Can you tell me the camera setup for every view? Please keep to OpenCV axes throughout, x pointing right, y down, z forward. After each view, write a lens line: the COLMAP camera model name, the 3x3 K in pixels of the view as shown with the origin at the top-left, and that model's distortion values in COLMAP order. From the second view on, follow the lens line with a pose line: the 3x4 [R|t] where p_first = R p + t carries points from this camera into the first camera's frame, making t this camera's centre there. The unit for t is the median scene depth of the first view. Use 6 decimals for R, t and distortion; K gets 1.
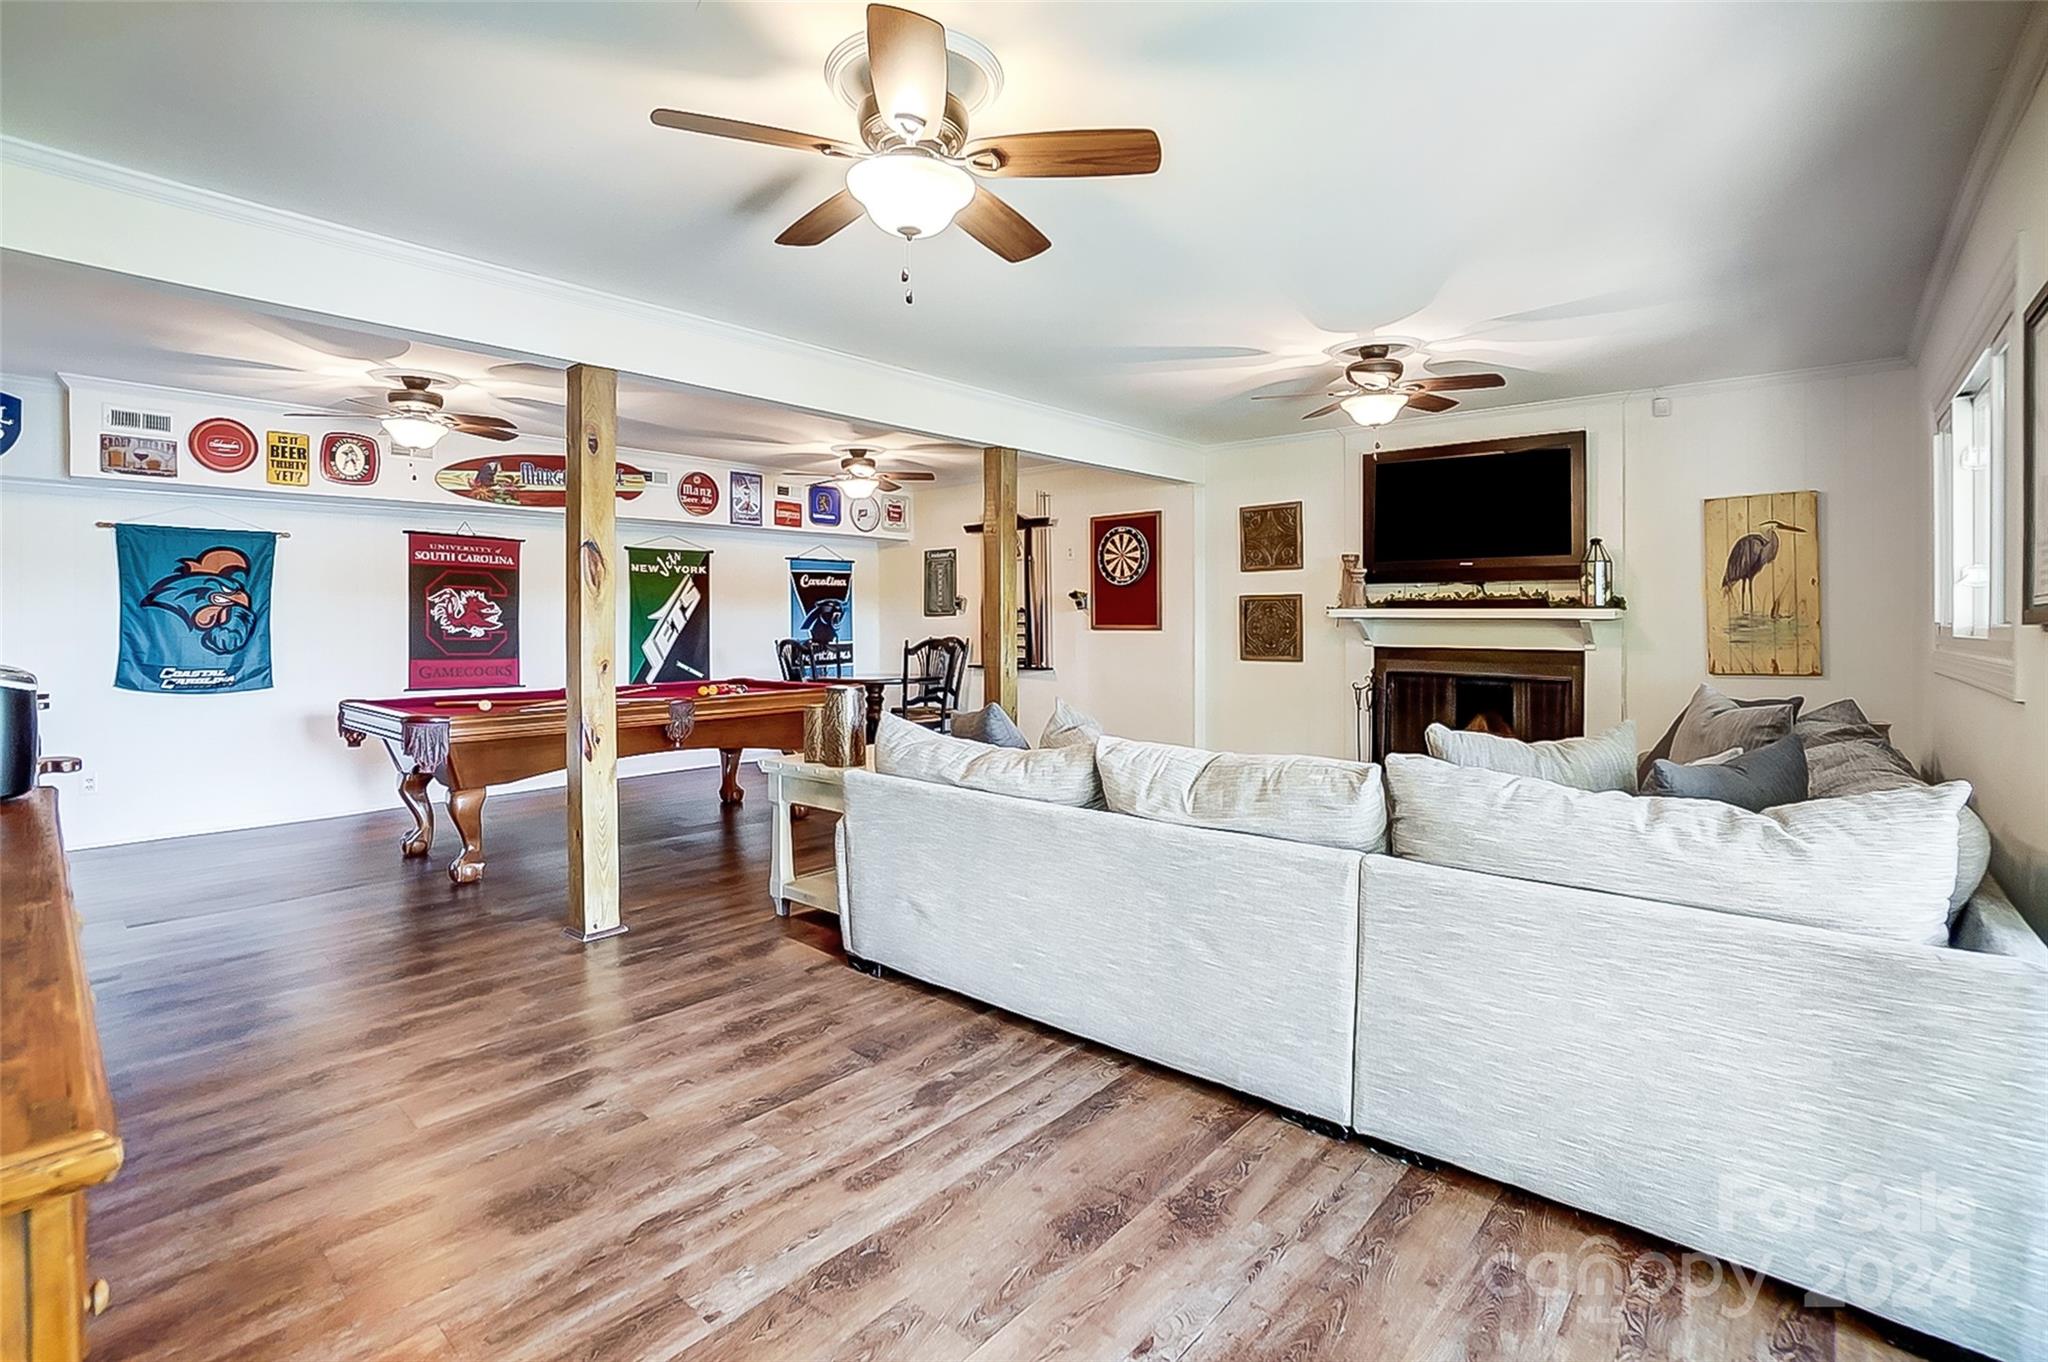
lens RADIAL K [[933.3, 0, 1016.4], [0, 933.3, 620.1], [0, 0, 1]] dist [-0.066874, 0.024682]
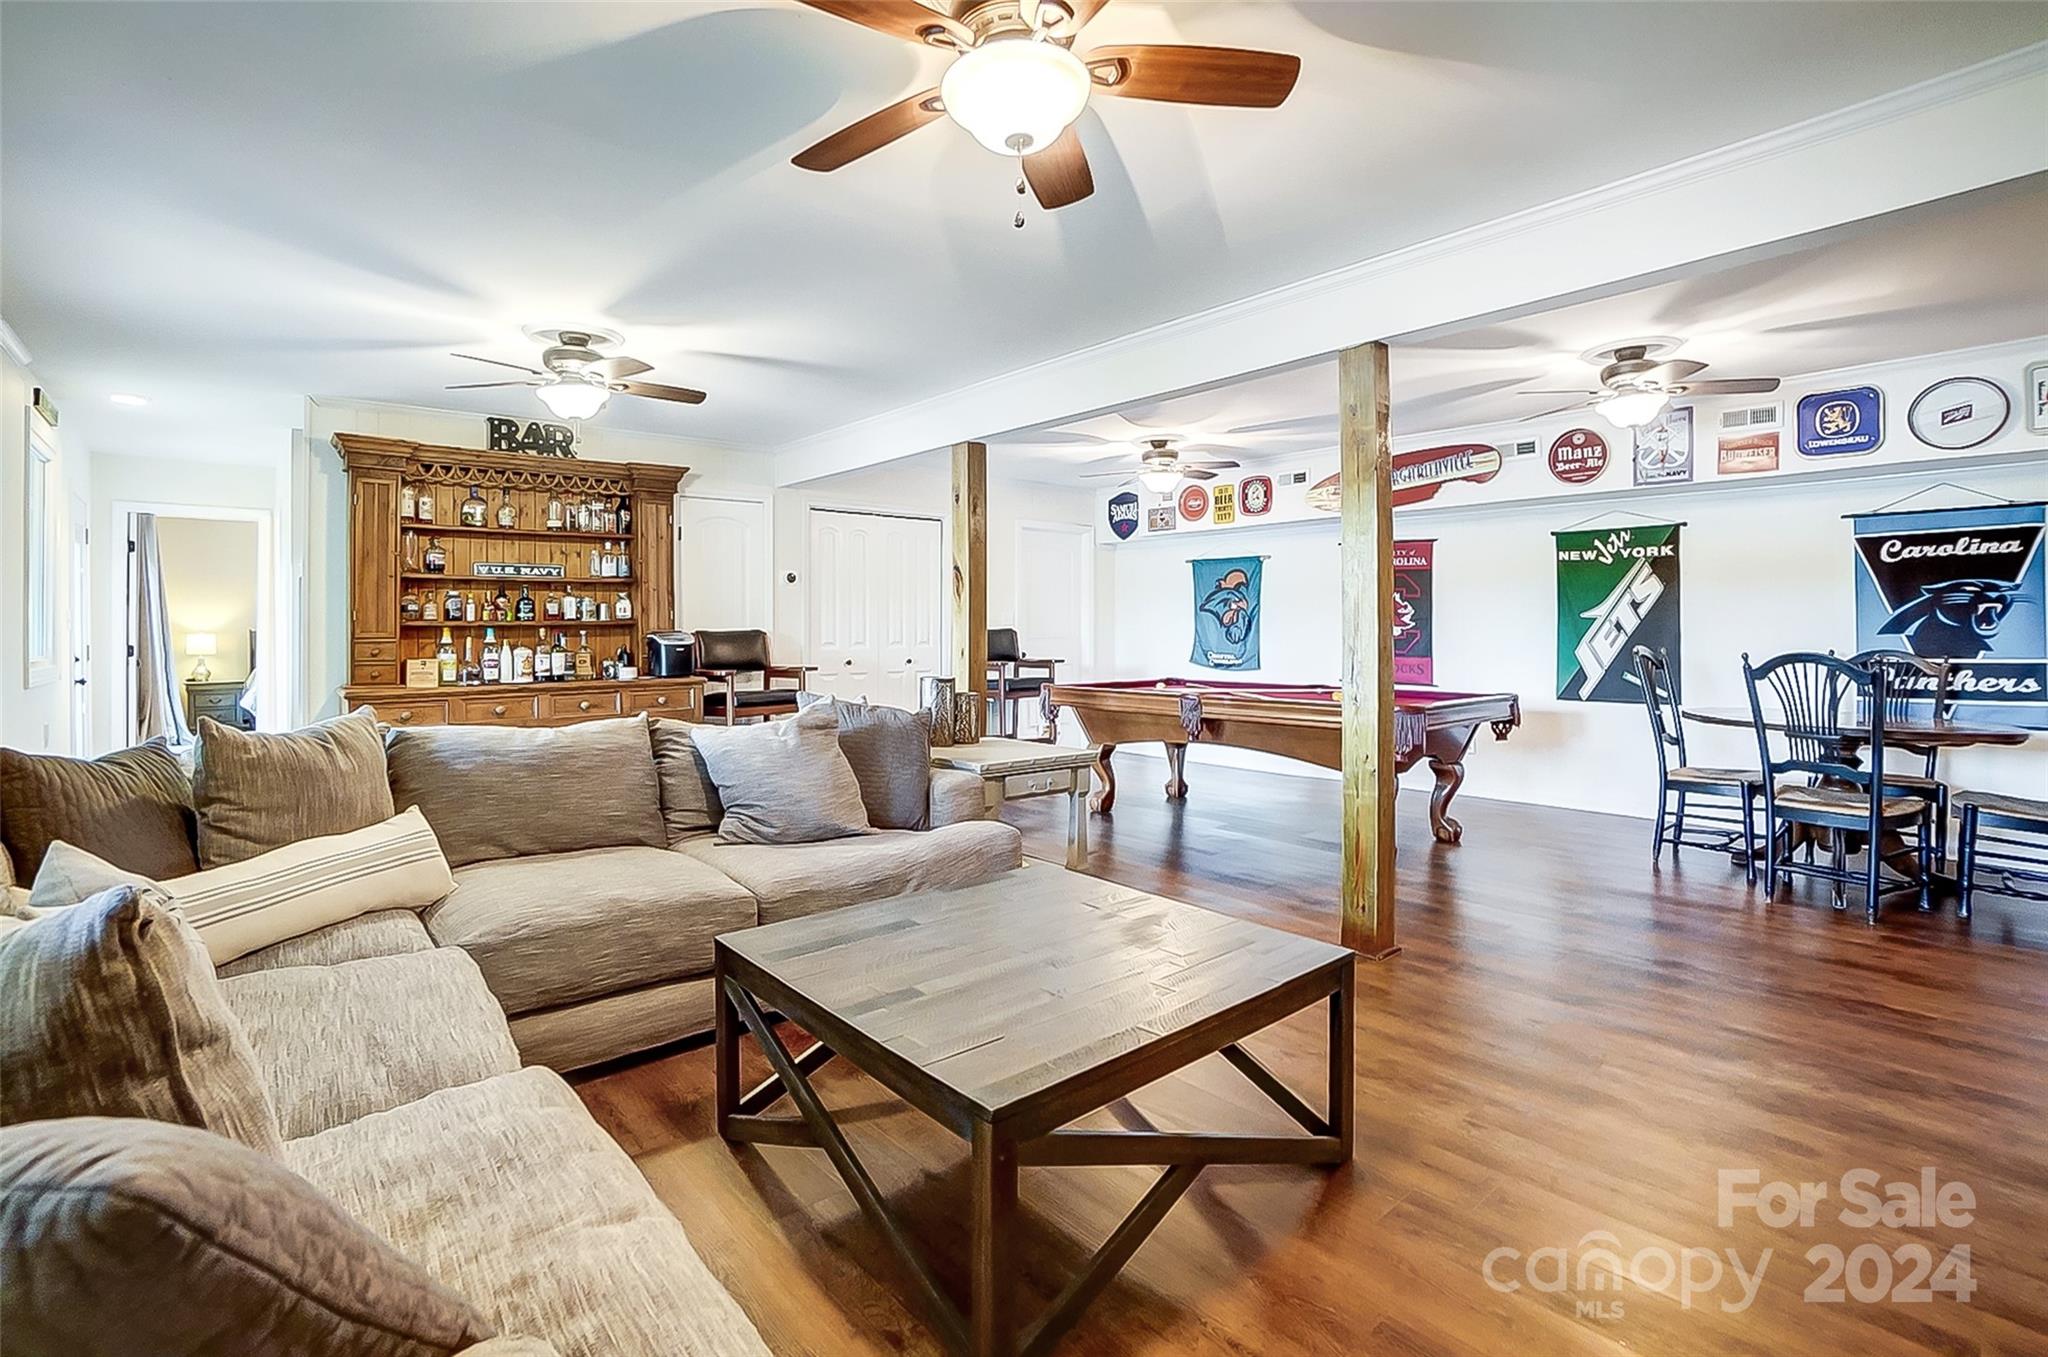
lens RADIAL K [[936.5, 0, 1018.1], [0, 936.5, 625.4], [0, 0, 1]] dist [-0.065309, 0.024733]
pose [[-0.137482, 0.006156, -0.990485, 0.560670], [0.003762, 0.999977, 0.005693, -0.001233], [0.990497, -0.002943, -0.137502, 0.745147]]
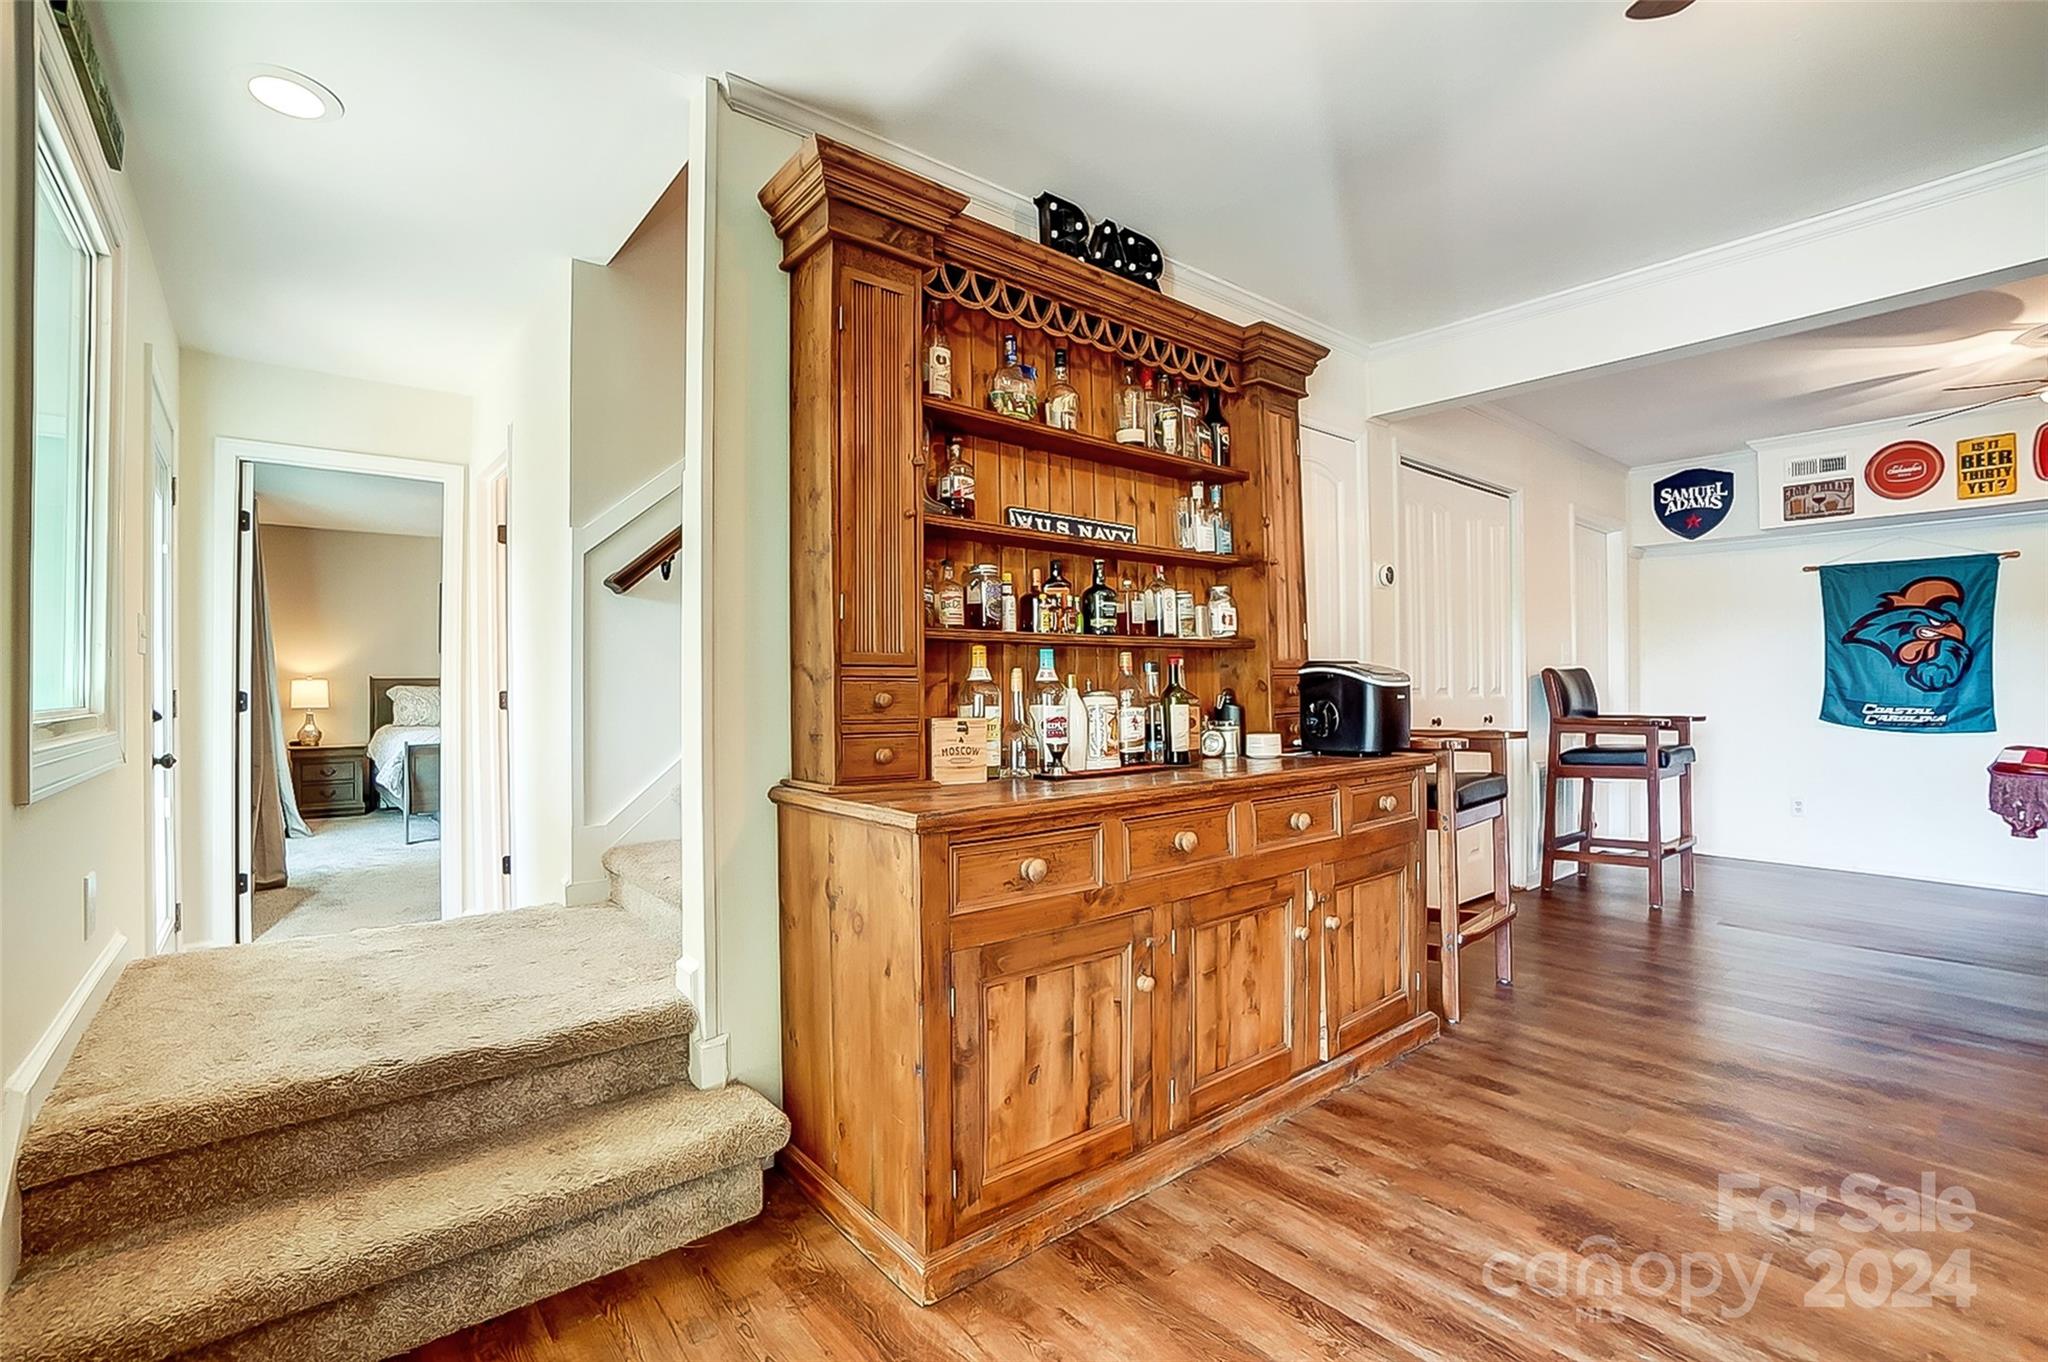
lens RADIAL K [[907.7, 0, 1024.0], [0, 907.7, 681.0], [0, 0, 1]] dist [-0.003714, -0.000118]
pose [[-0.130800, 0.000541, -0.991409, 0.149634], [0.006255, 0.999980, -0.000279, 0.018473], [0.991389, -0.006238, -0.130800, 0.162708]]
